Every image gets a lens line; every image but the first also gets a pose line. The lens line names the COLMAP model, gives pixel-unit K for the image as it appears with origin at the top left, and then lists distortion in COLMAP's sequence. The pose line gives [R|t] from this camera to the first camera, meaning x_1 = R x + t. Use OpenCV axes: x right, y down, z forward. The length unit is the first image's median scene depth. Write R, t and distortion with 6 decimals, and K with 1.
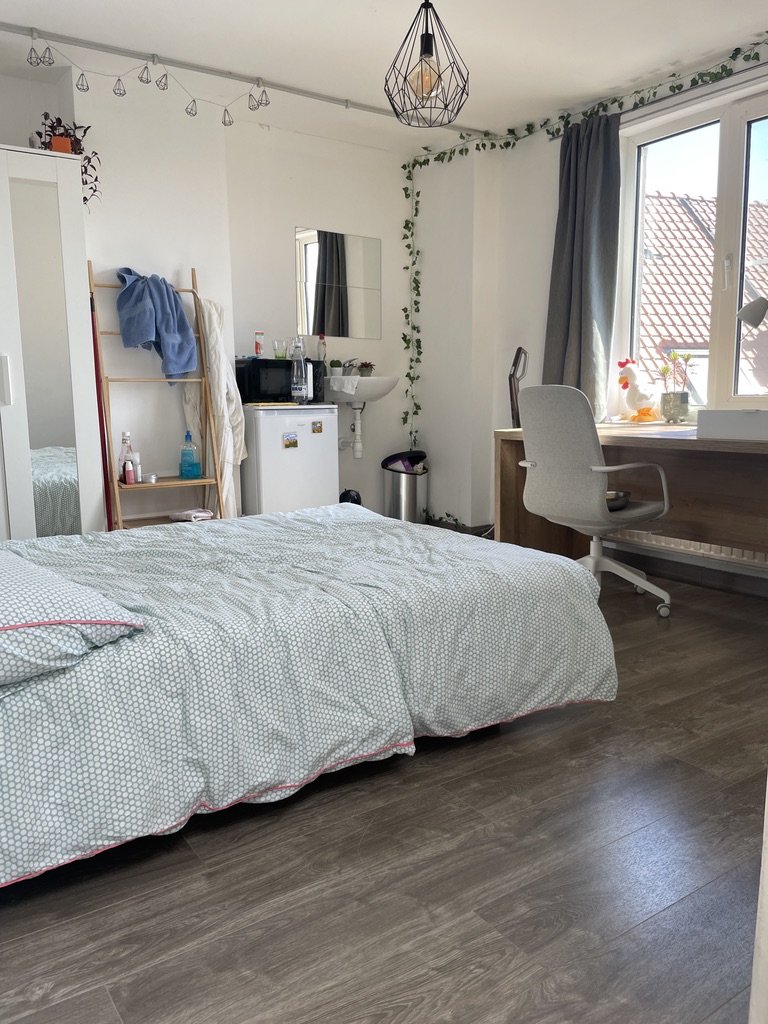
lens RADIAL K [[775.5, 0, 383.7], [0, 775.5, 515.2], [0, 0, 1]] dist [-0.007897, -0.005442]
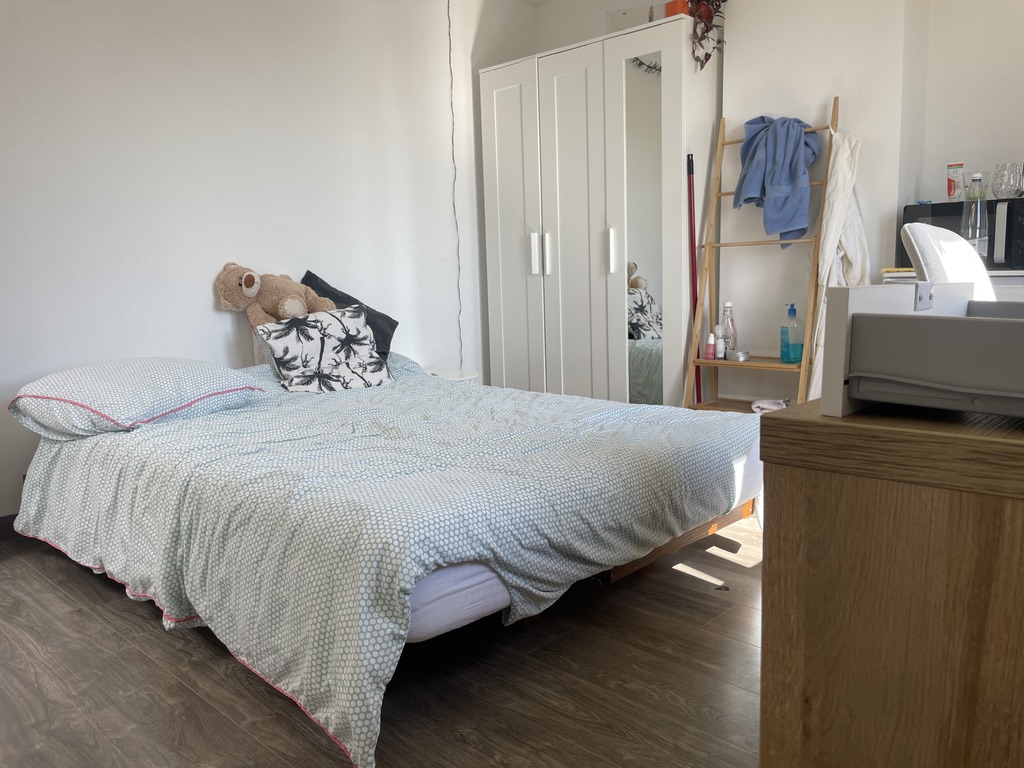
lens RADIAL K [[775.5, 0, 512.3], [0, 775.5, 381.5], [0, 0, 1]] dist [-0.007897, -0.005442]
pose [[0.215057, 0.130556, -0.967835, 0.871527], [-0.131203, 0.985902, 0.103839, -0.134726], [0.967748, 0.104652, 0.229155, 0.977462]]
